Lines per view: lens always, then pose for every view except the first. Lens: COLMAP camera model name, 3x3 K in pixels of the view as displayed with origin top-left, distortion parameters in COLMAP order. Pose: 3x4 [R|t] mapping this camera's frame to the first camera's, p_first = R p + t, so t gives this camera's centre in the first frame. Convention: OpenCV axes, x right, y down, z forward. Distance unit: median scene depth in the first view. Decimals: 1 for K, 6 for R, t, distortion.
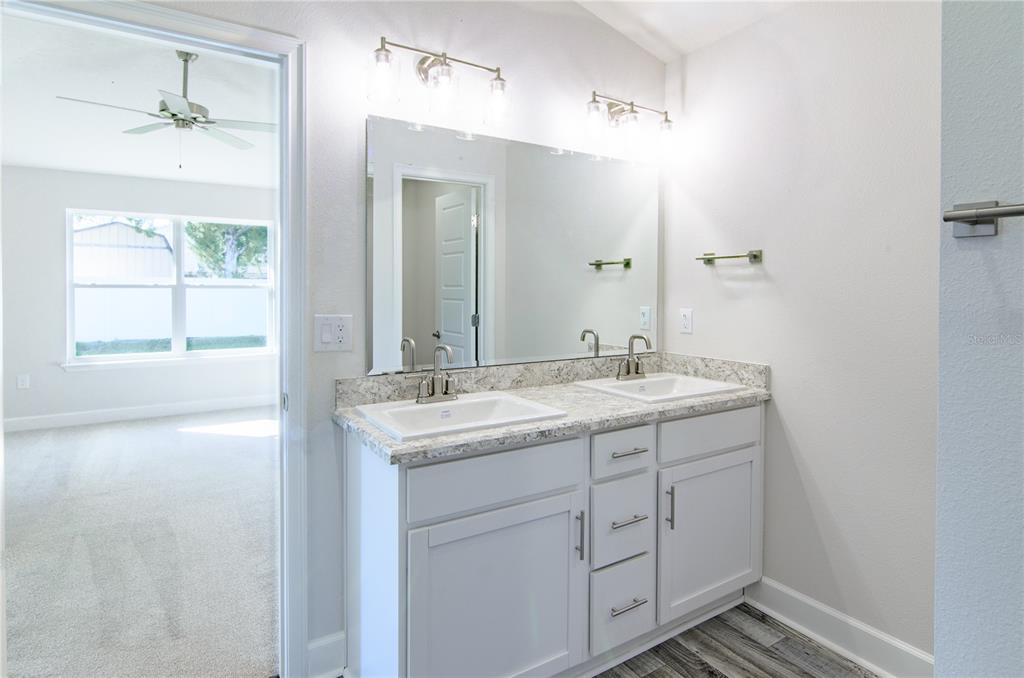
lens RADIAL K [[540.4, 0, 491.8], [0, 540.4, 295.4], [0, 0, 1]] dist [-0.000314, -0.000253]
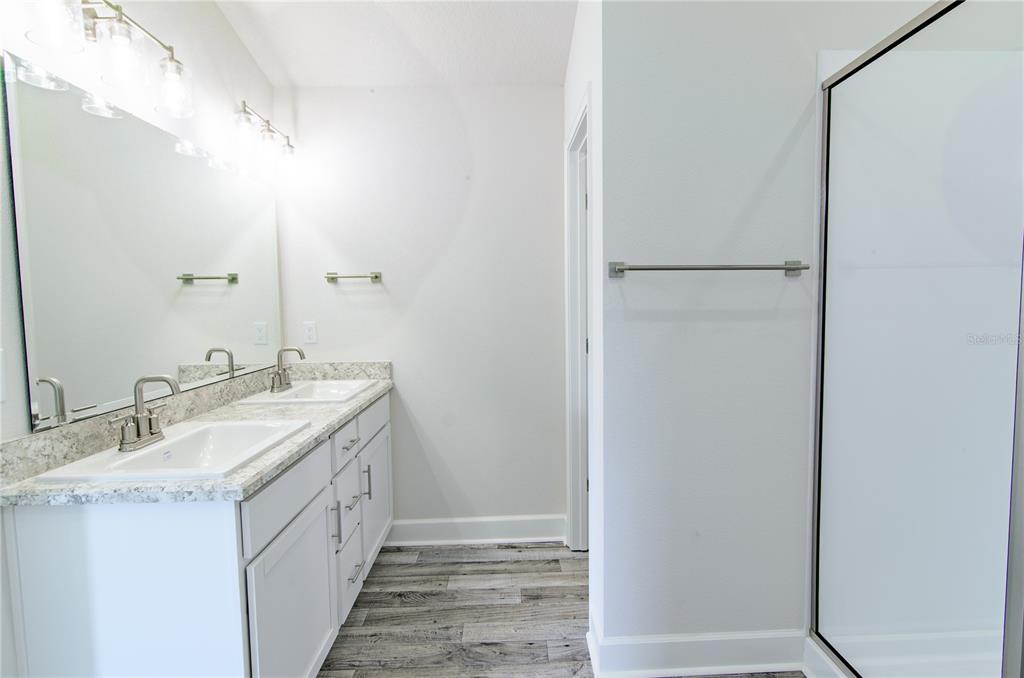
lens RADIAL K [[524.5, 0, 529.7], [0, 524.5, 337.3], [0, 0, 1]] dist [-0.000748, -0.000416]
pose [[0.484476, -0.069162, 0.872066, -0.432970], [0.023425, 0.997538, 0.066100, -0.004417], [-0.874491, -0.011596, 0.484904, 0.092983]]
